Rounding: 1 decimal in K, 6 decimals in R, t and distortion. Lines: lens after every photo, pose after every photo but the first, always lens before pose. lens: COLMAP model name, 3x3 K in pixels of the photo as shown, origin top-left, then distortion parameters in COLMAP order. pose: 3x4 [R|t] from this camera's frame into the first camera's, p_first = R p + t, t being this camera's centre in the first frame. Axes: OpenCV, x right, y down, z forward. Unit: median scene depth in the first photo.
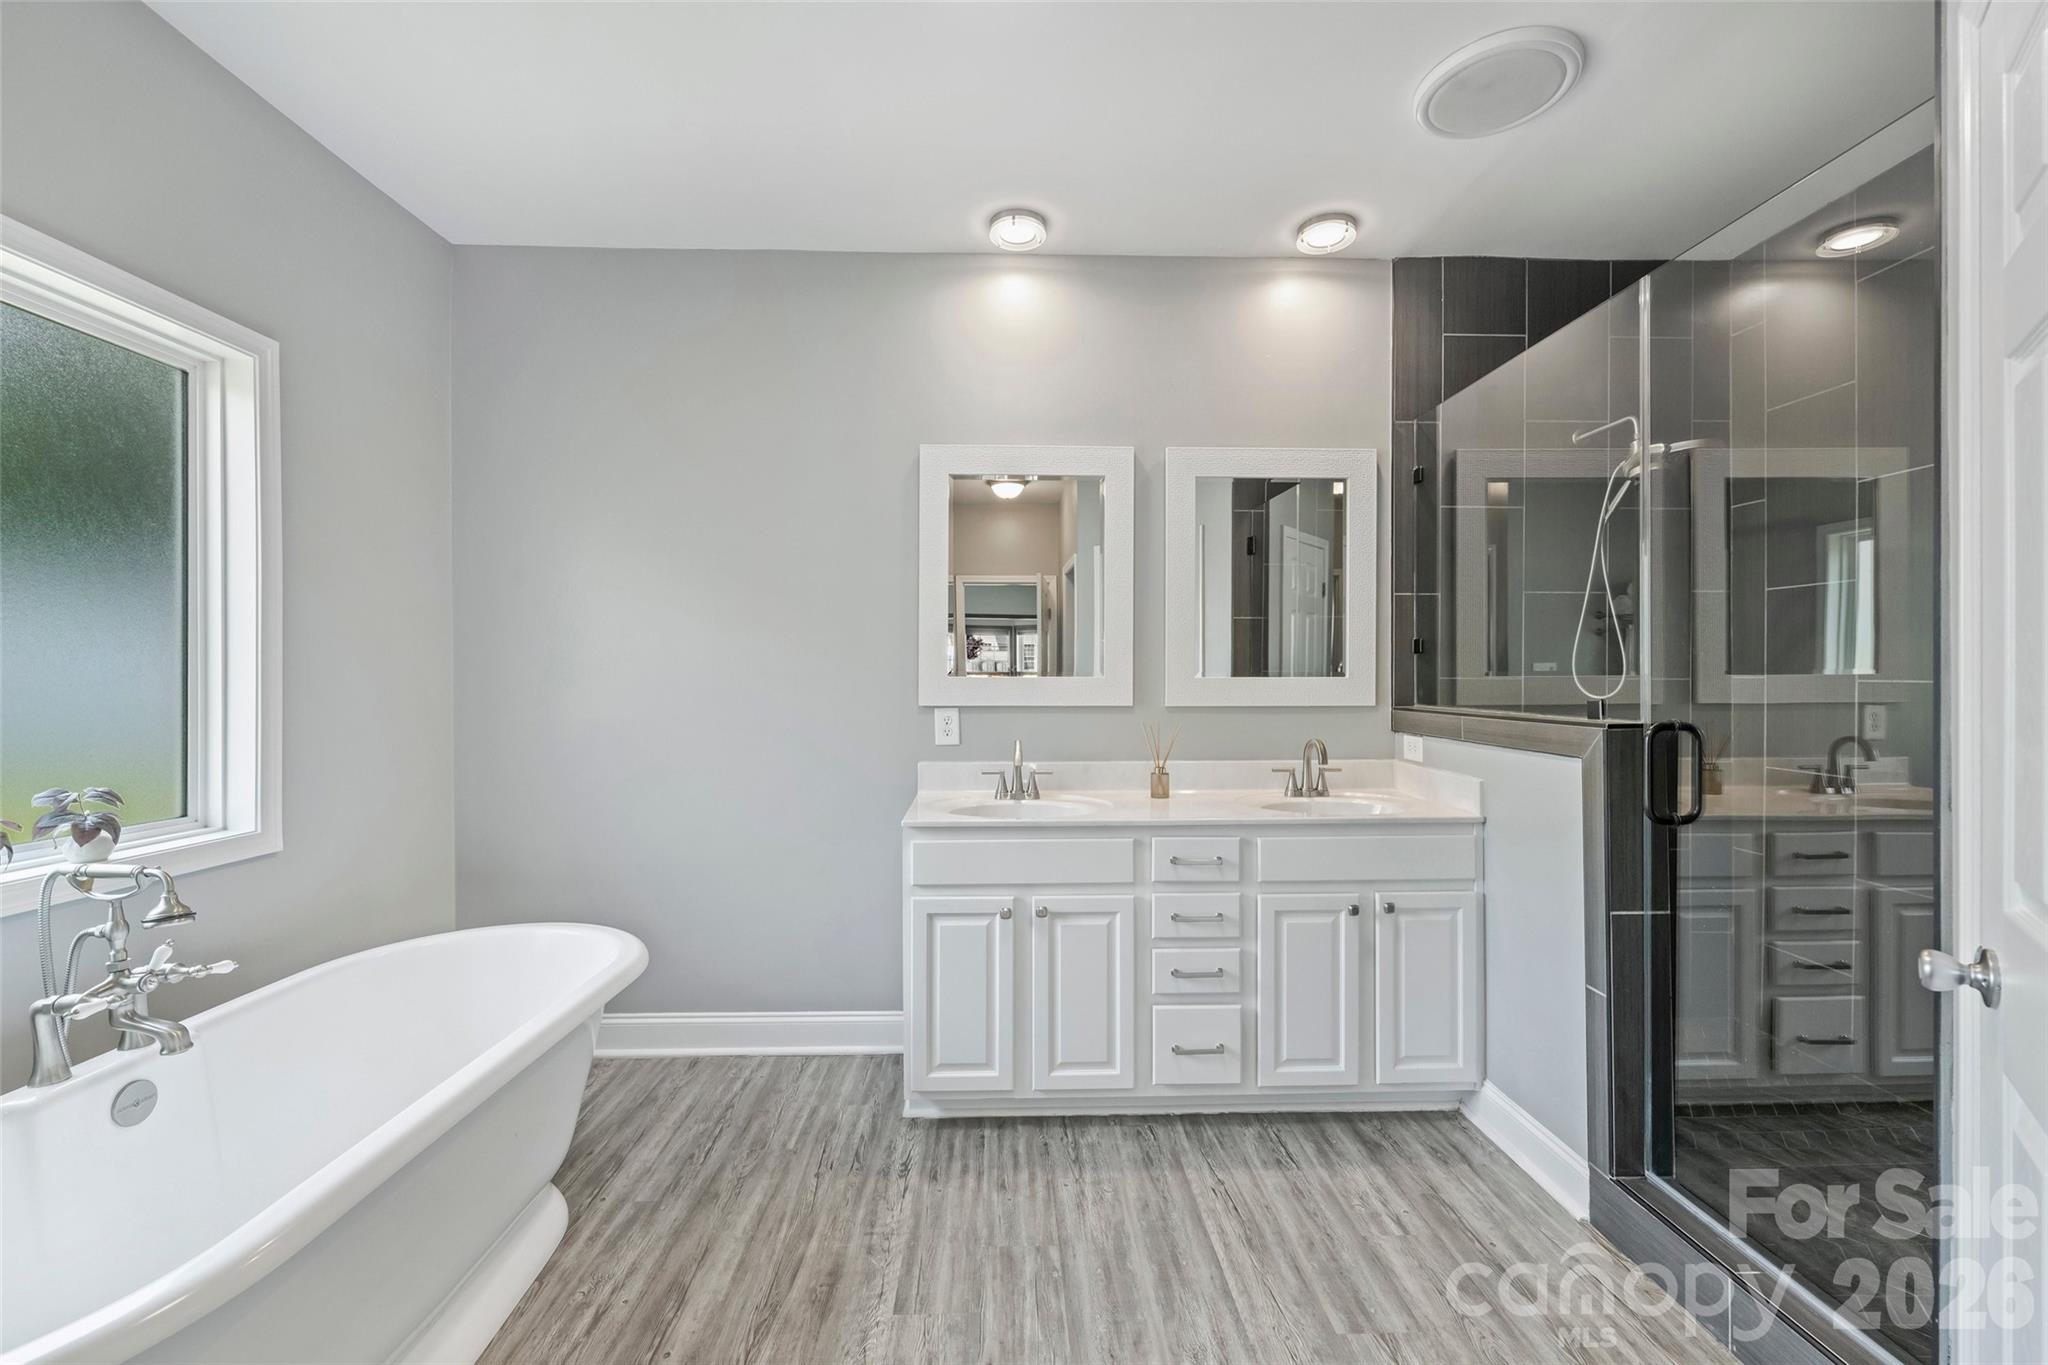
lens RADIAL K [[827.3, 0, 1024.0], [0, 827.3, 682.5], [0, 0, 1]] dist [0.000031, 0.000121]
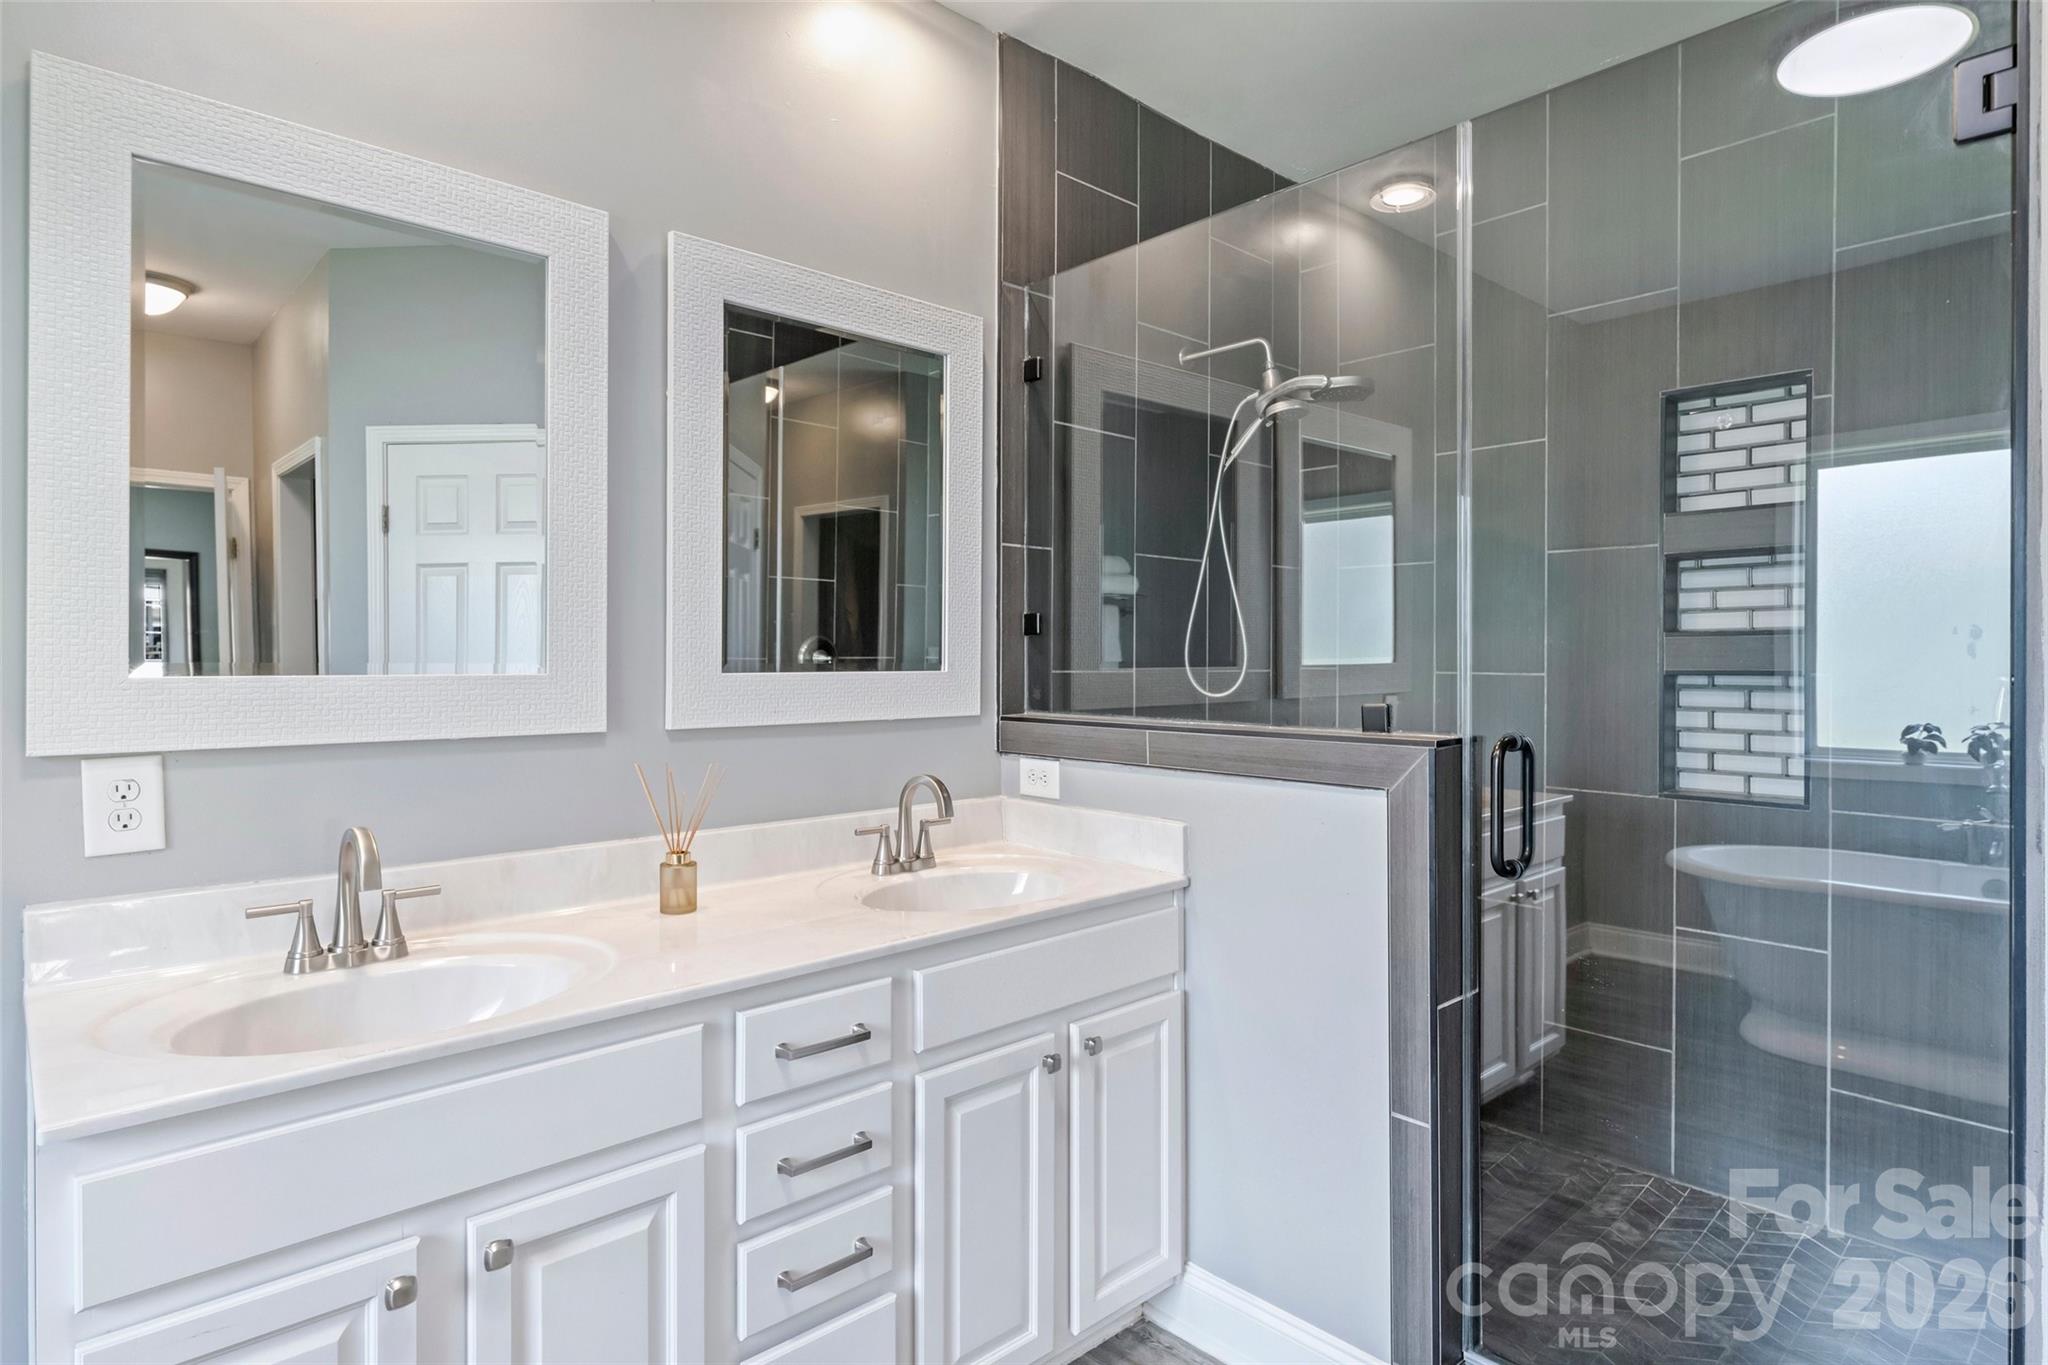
lens RADIAL K [[1088.1, 0, 1021.7], [0, 1088.1, 662.5], [0, 0, 1]] dist [-0.002360, 0.001566]
pose [[0.758839, -0.001922, 0.651275, -0.106902], [0.005483, 0.999979, -0.003438, -0.010072], [-0.651255, 0.006180, 0.758834, 0.341834]]
